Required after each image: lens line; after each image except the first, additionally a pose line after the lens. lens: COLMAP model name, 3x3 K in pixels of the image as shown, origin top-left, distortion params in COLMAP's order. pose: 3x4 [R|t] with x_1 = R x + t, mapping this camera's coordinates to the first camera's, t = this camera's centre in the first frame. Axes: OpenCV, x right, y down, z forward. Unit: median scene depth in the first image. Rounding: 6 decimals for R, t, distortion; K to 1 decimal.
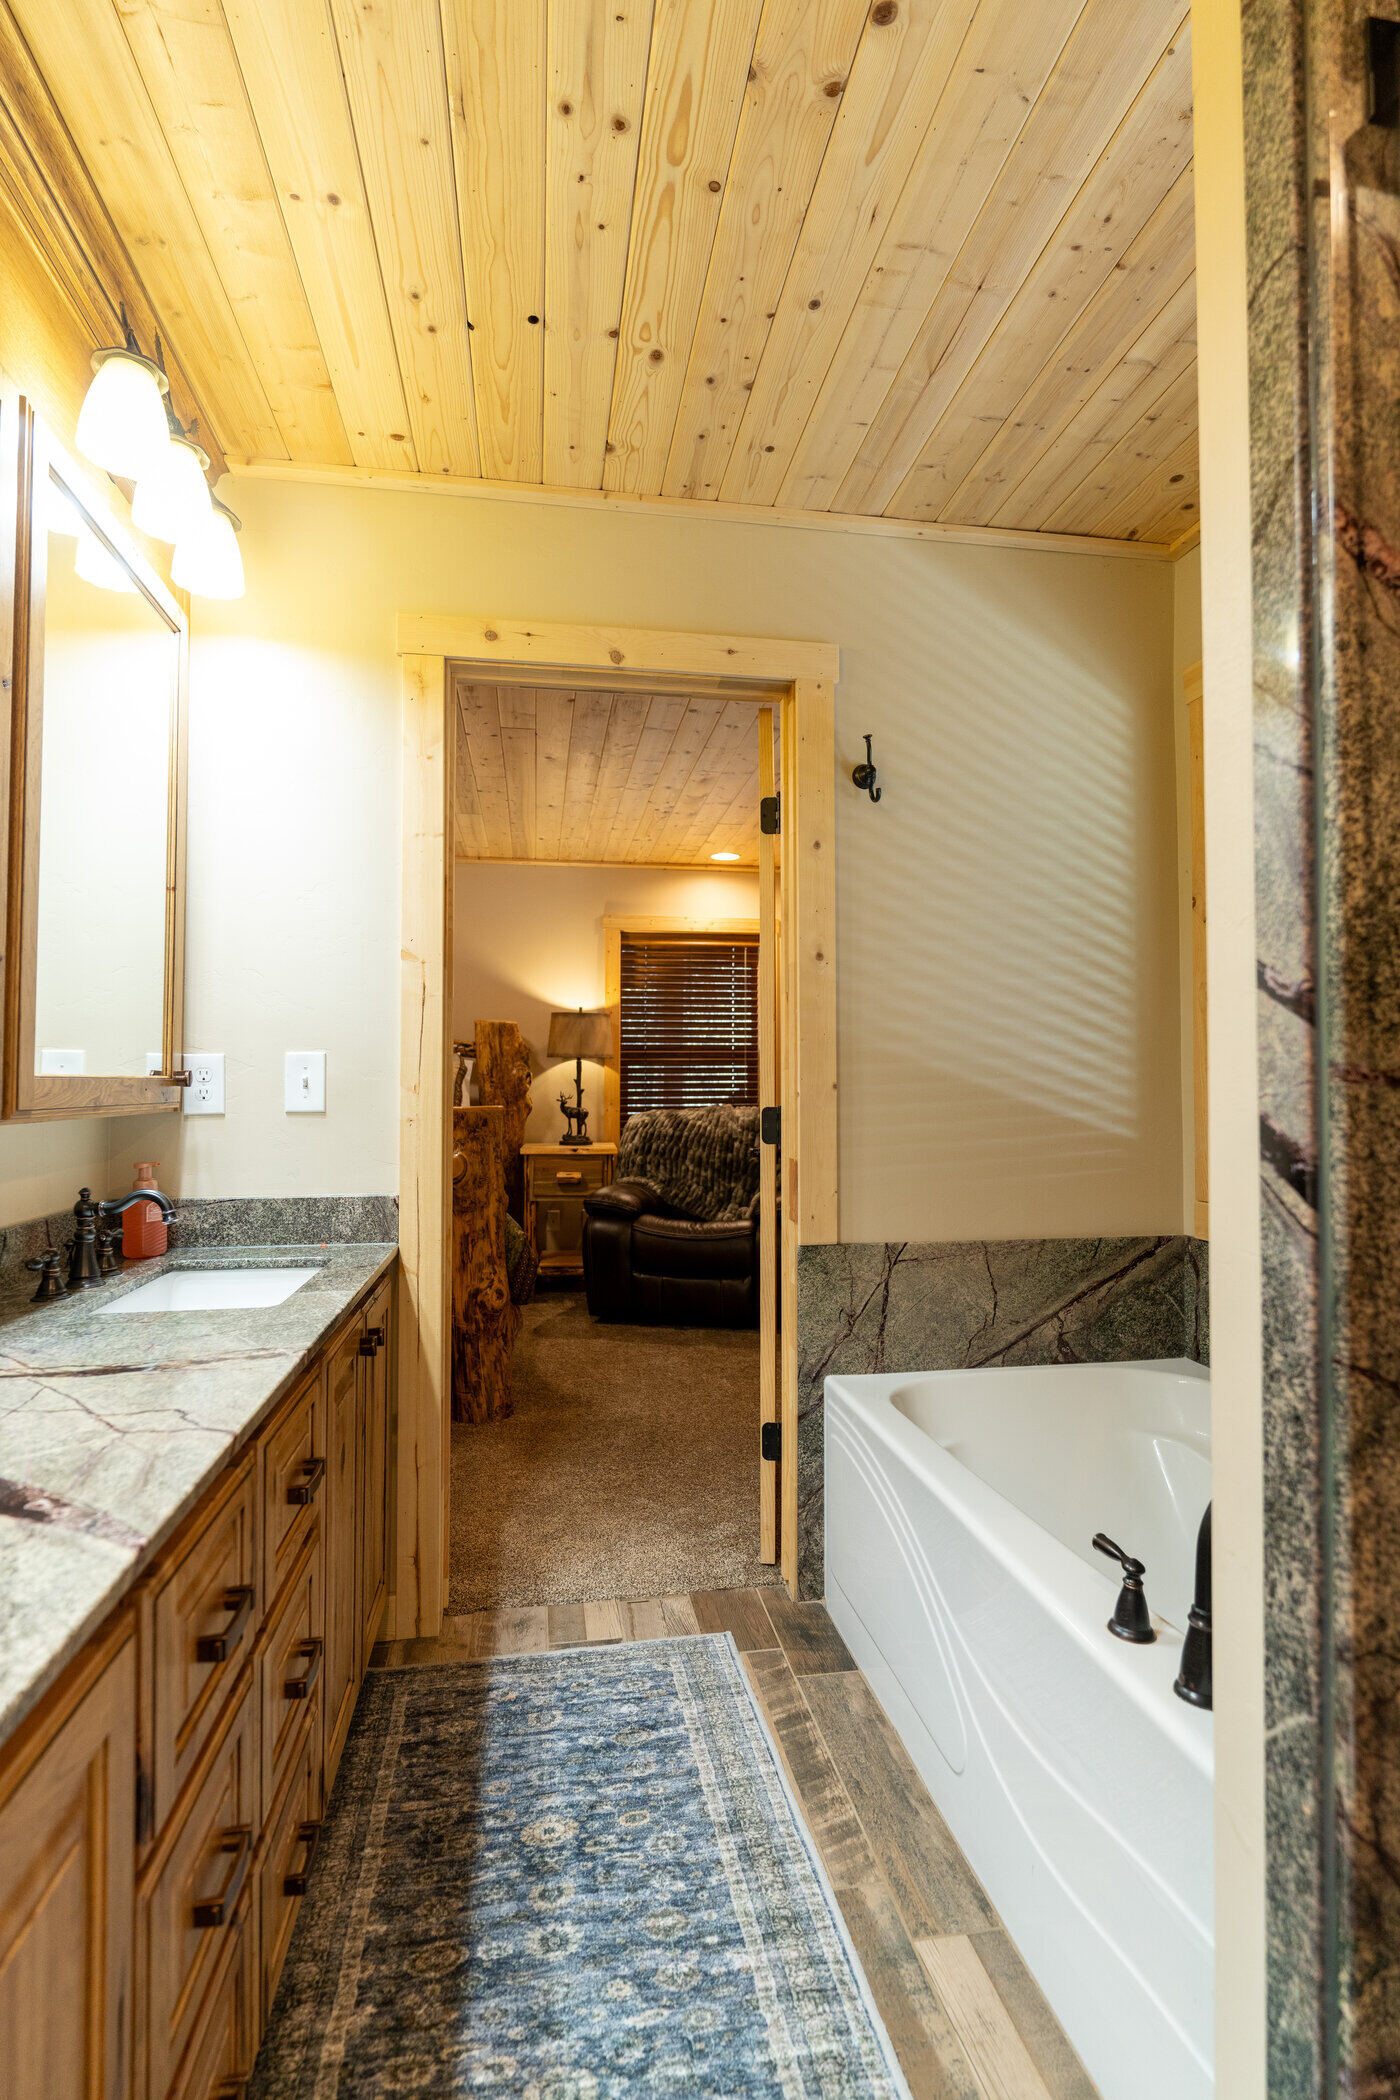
lens RADIAL K [[1070.5, 0, 701.9], [0, 1070.5, 1055.6], [0, 0, 1]] dist [-0.001199, -0.001159]
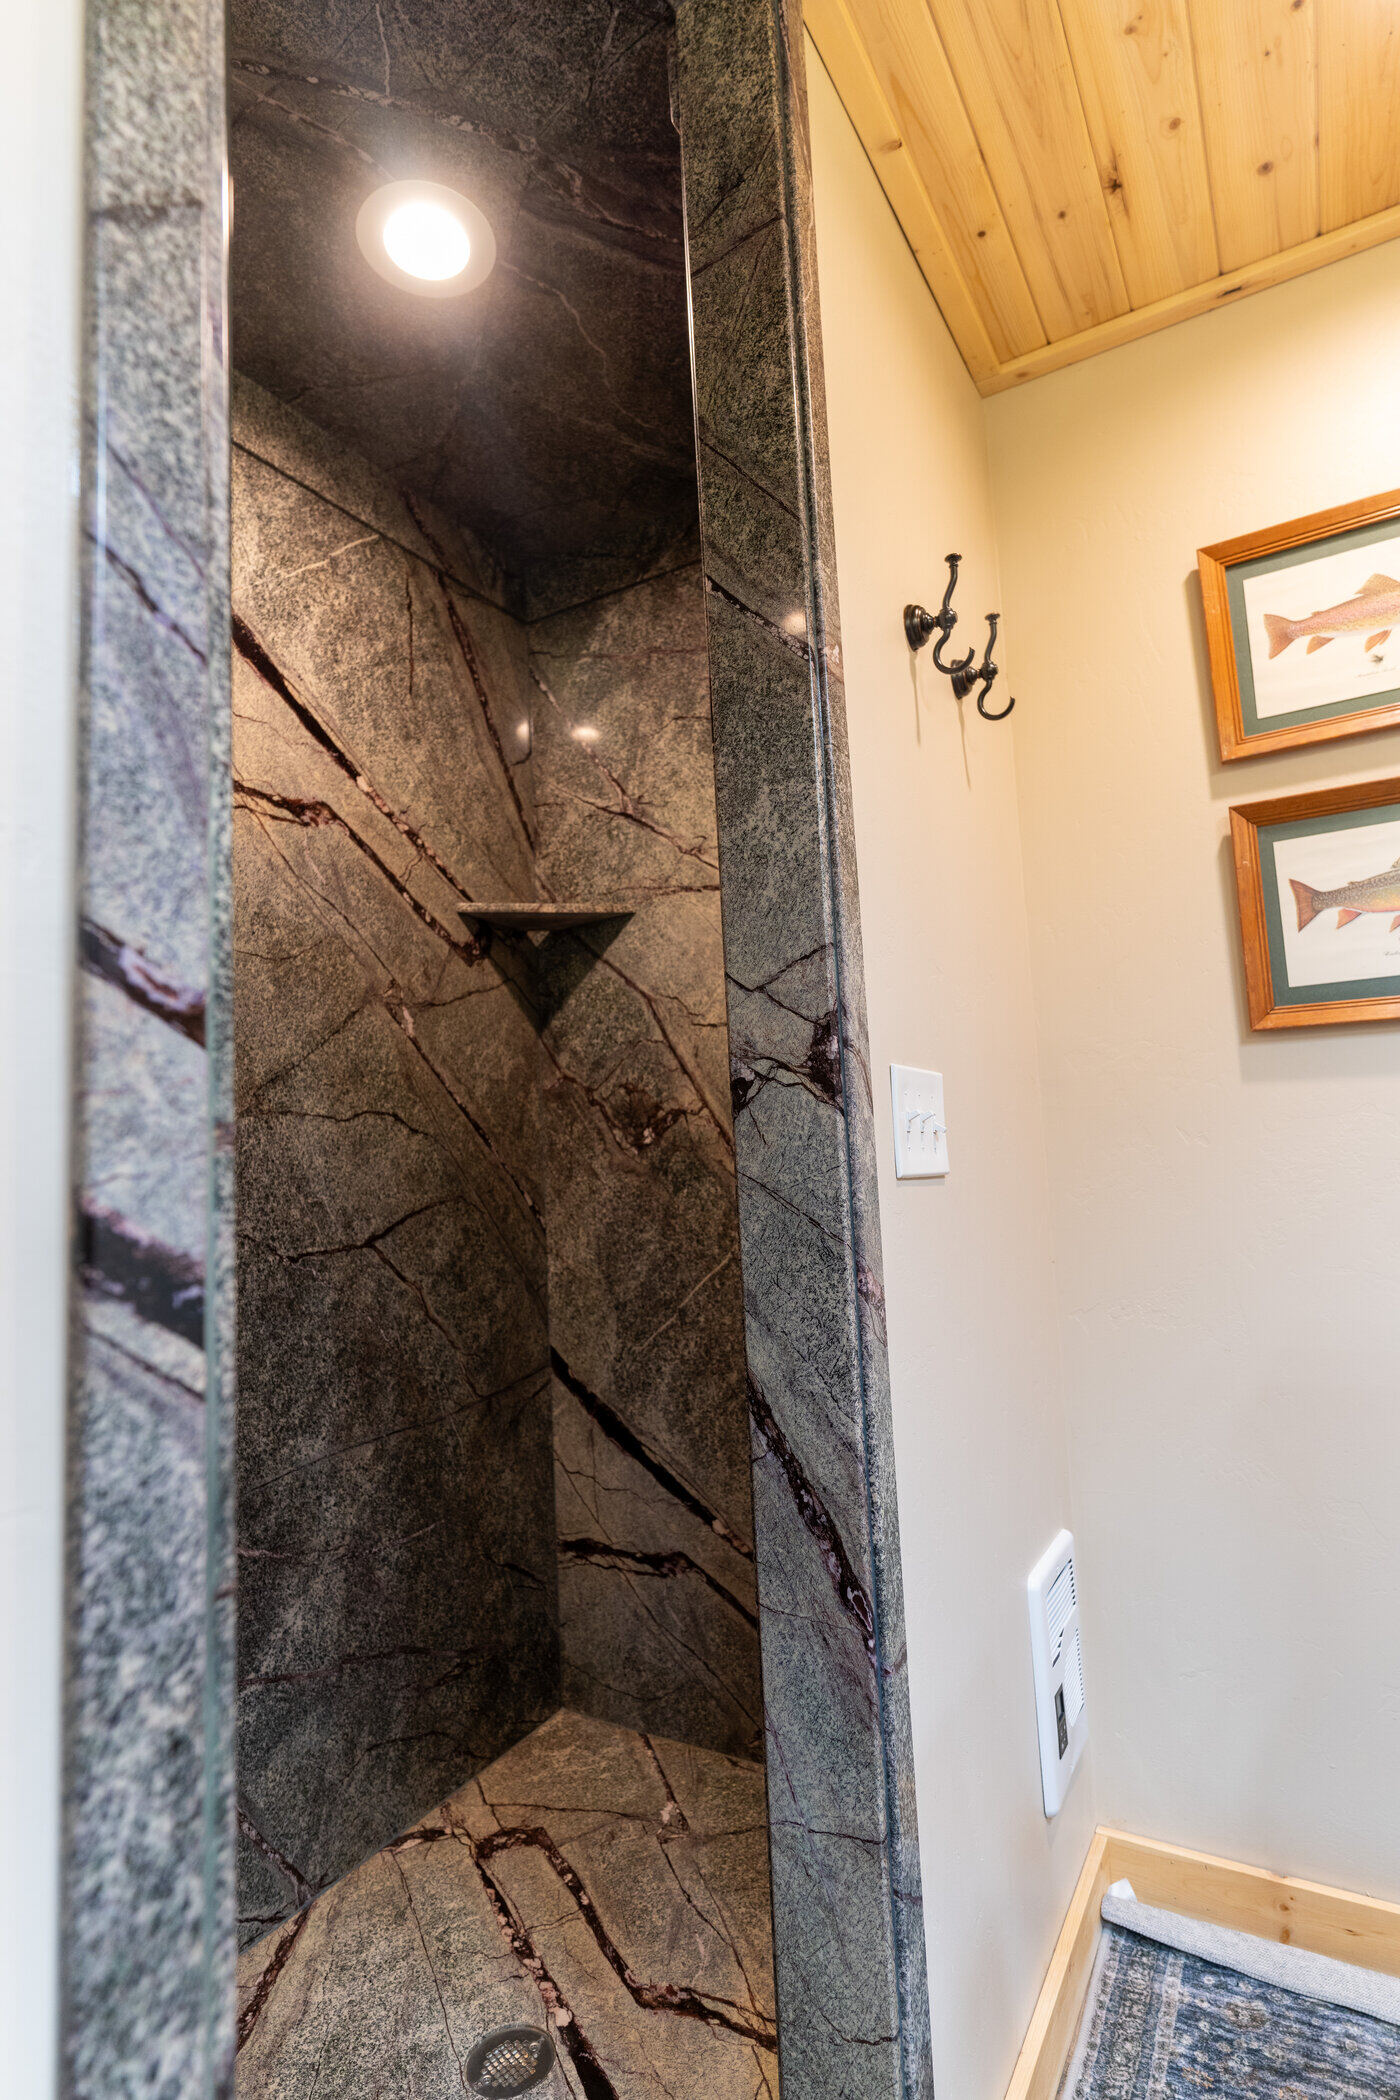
lens RADIAL K [[1070.5, 0, 704.9], [0, 1070.5, 1043.9], [0, 0, 1]] dist [-0.001199, -0.001159]
pose [[-0.767862, 0.096695, 0.633275, -0.054270], [0.028145, 0.992680, -0.117447, 0.042875], [-0.639997, -0.072359, -0.764963, 1.266067]]
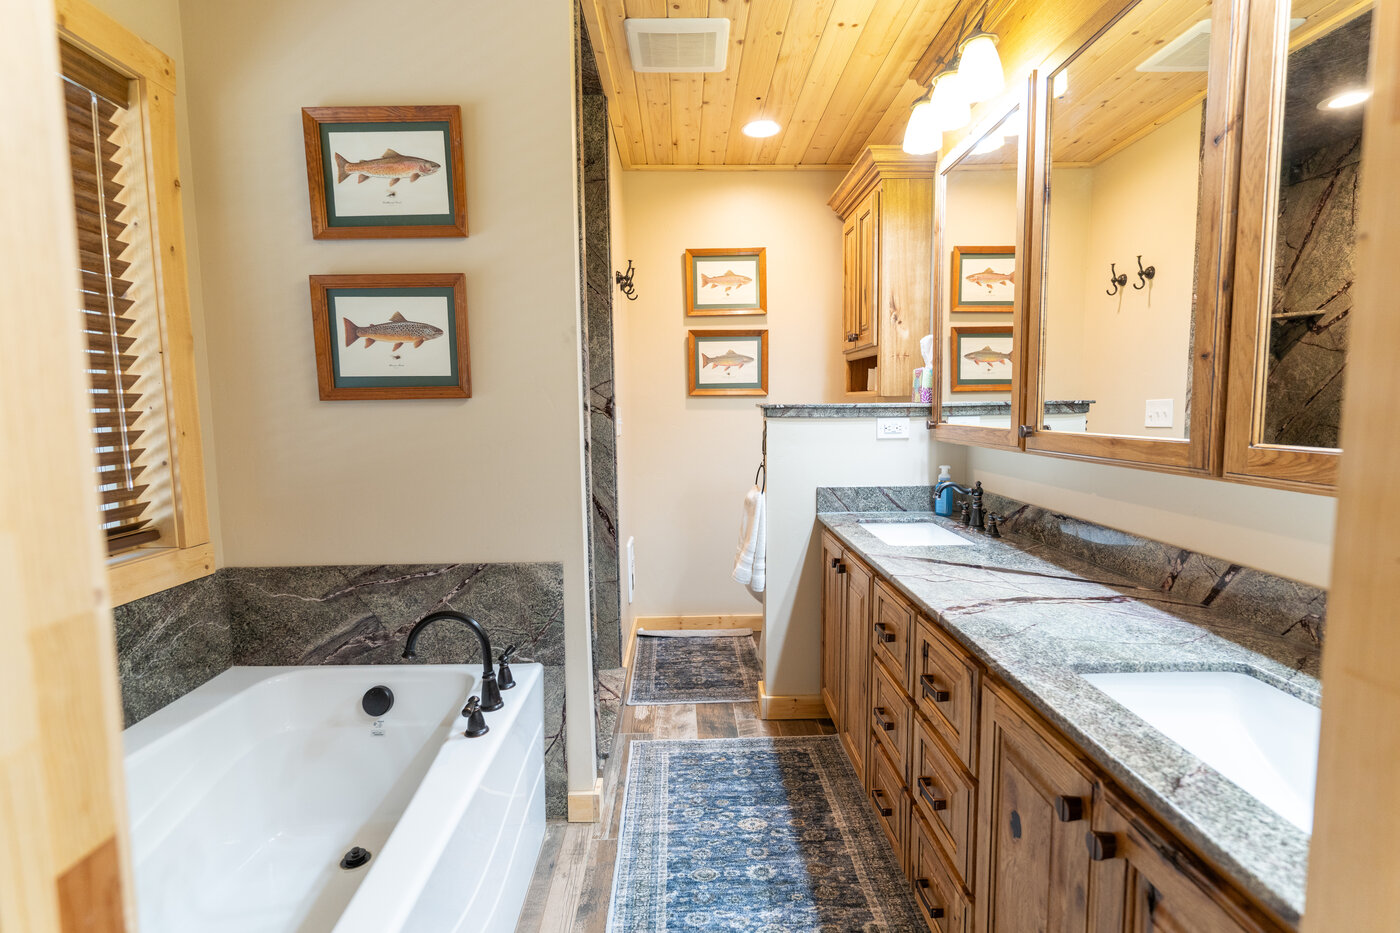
lens RADIAL K [[713.6, 0, 698.9], [0, 713.6, 469.8], [0, 0, 1]] dist [-0.001199, -0.001159]
pose [[-0.990511, -0.003628, 0.137386, -0.282851], [0.006852, 0.997104, 0.075736, -0.046089], [-0.137263, 0.075959, -0.987618, 3.704450]]
